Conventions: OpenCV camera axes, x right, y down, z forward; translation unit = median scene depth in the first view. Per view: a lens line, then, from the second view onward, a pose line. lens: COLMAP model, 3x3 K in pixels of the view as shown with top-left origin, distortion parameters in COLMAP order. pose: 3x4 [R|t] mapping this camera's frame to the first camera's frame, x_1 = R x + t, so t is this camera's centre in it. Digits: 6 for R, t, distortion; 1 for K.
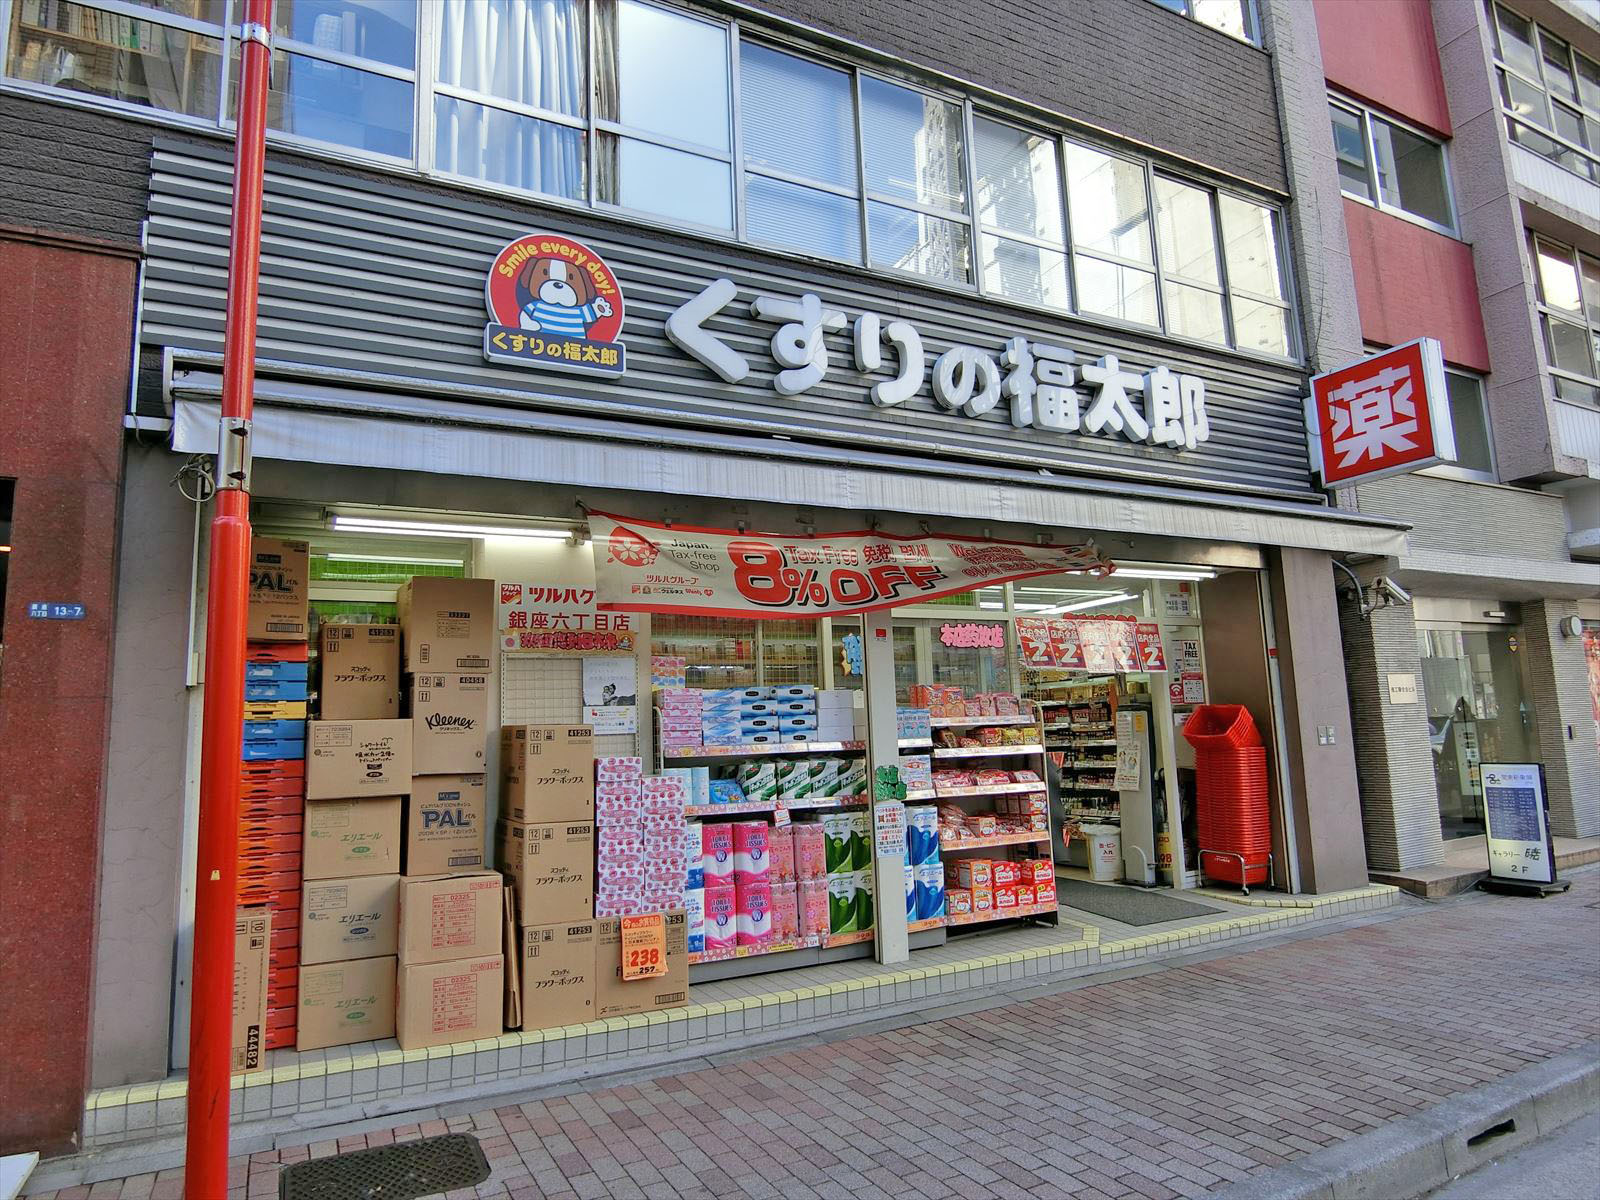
lens RADIAL K [[969.9, 0, 788.0], [0, 969.9, 599.1], [0, 0, 1]] dist [-0.017594, -0.004819]
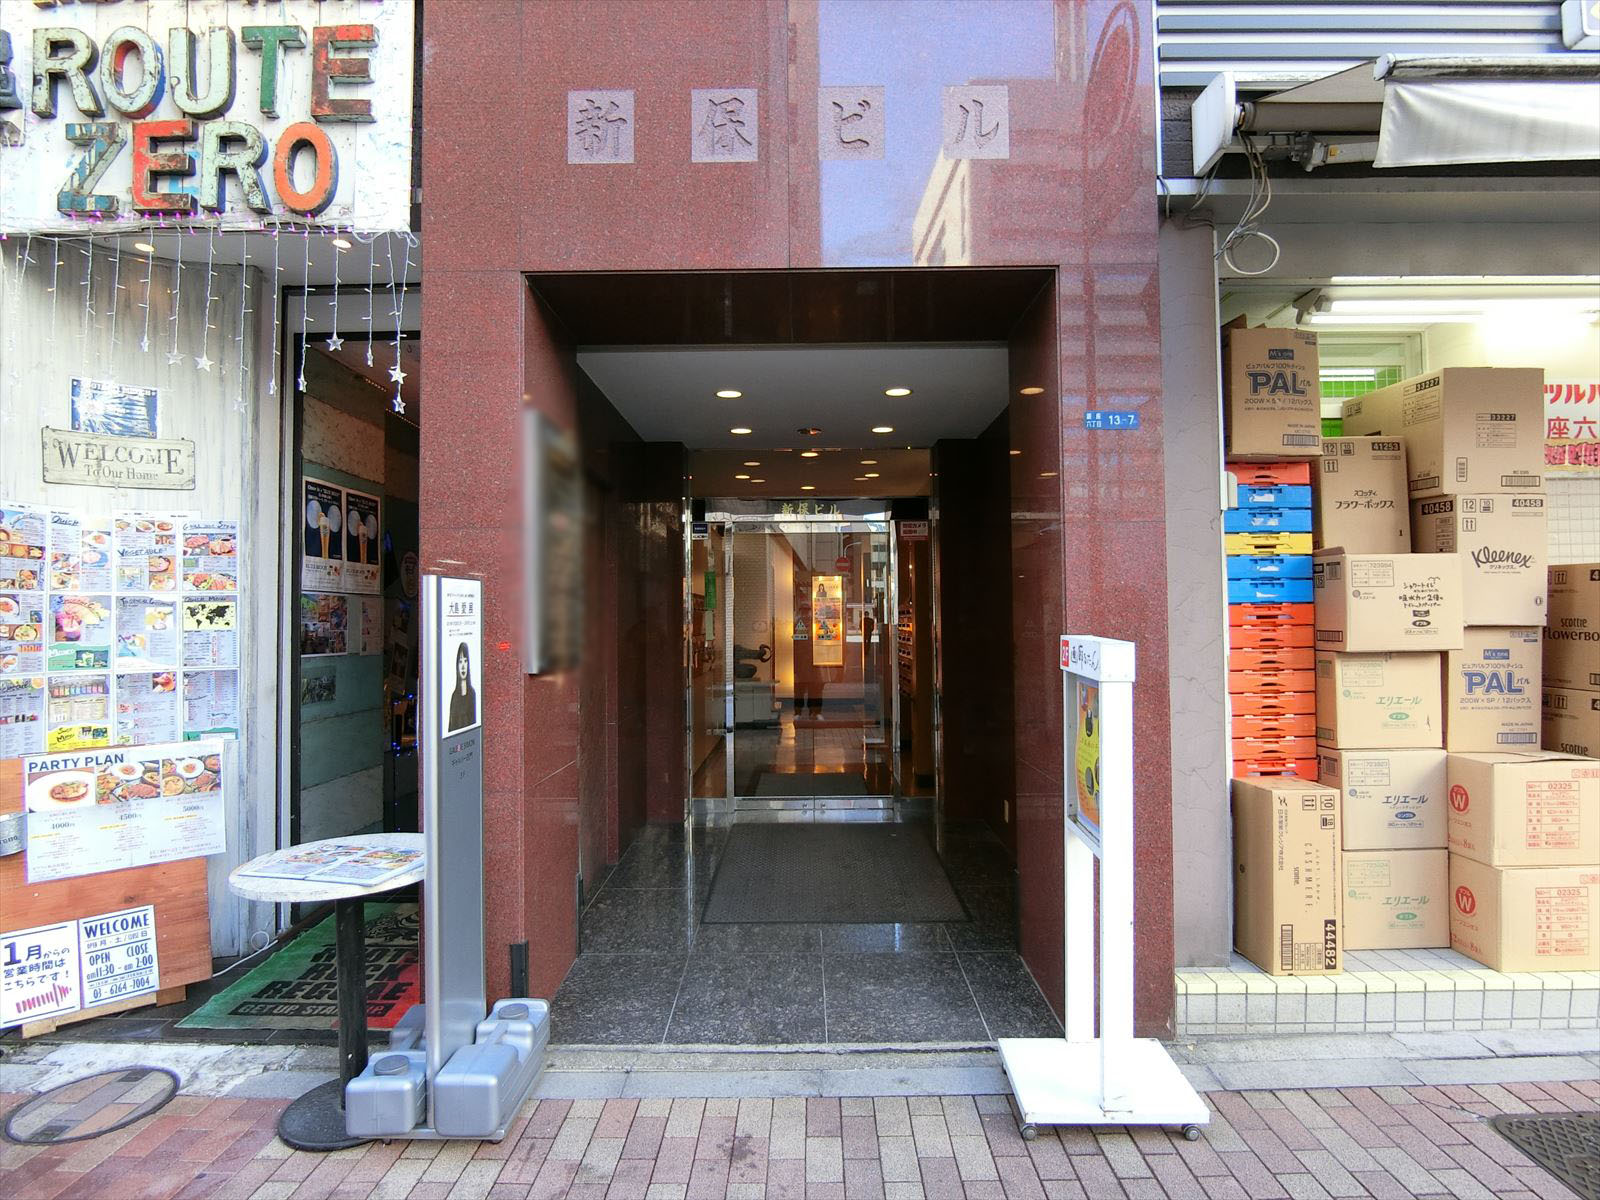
lens RADIAL K [[885.6, 0, 799.5], [0, 885.6, 594.5], [0, 0, 1]] dist [-0.025899, -0.000628]
pose [[0.883089, 0.008391, -0.469130, -0.542514], [0.048847, 0.992763, 0.109707, 0.056224], [0.466655, -0.119796, 0.876289, 0.146880]]
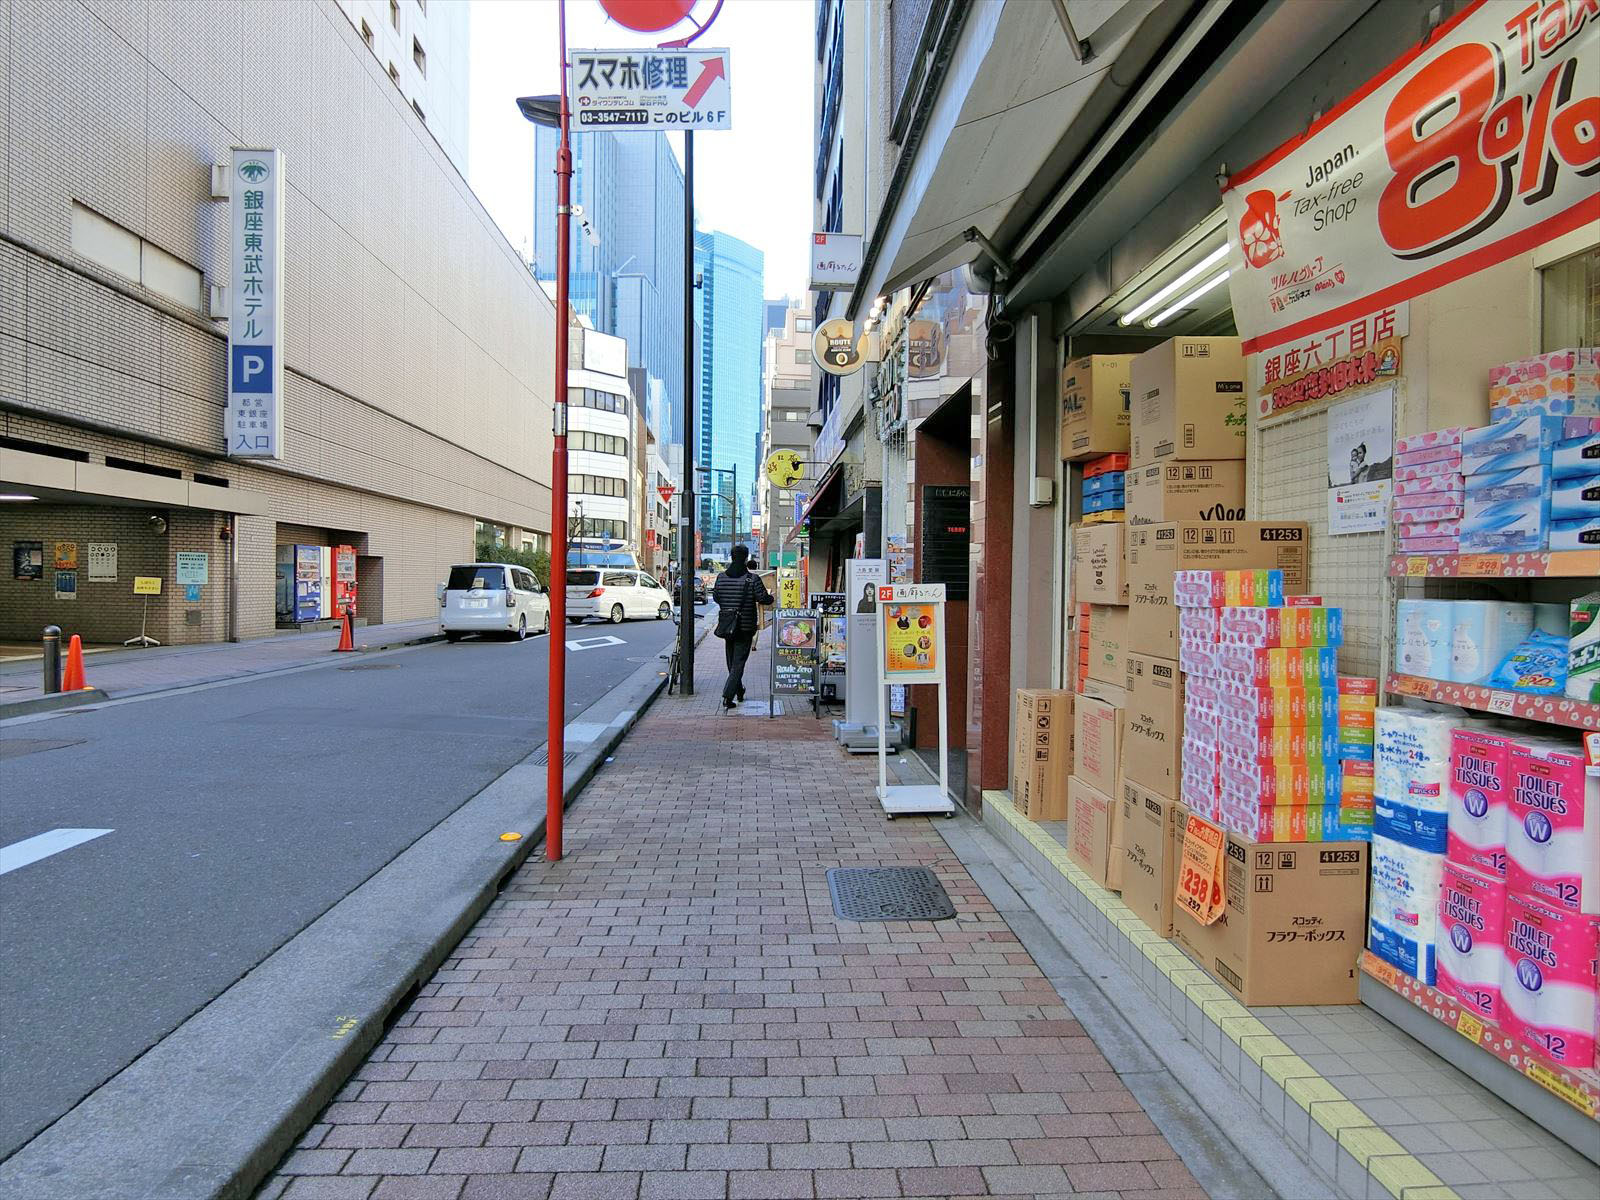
lens RADIAL K [[885.6, 0, 786.6], [0, 885.6, 600.7], [0, 0, 1]] dist [-0.025899, -0.000628]
pose [[-0.425330, 0.049257, -0.903697, 0.506131], [0.132650, 0.991127, -0.008409, 0.166069], [0.895264, -0.123452, -0.428090, 1.097655]]
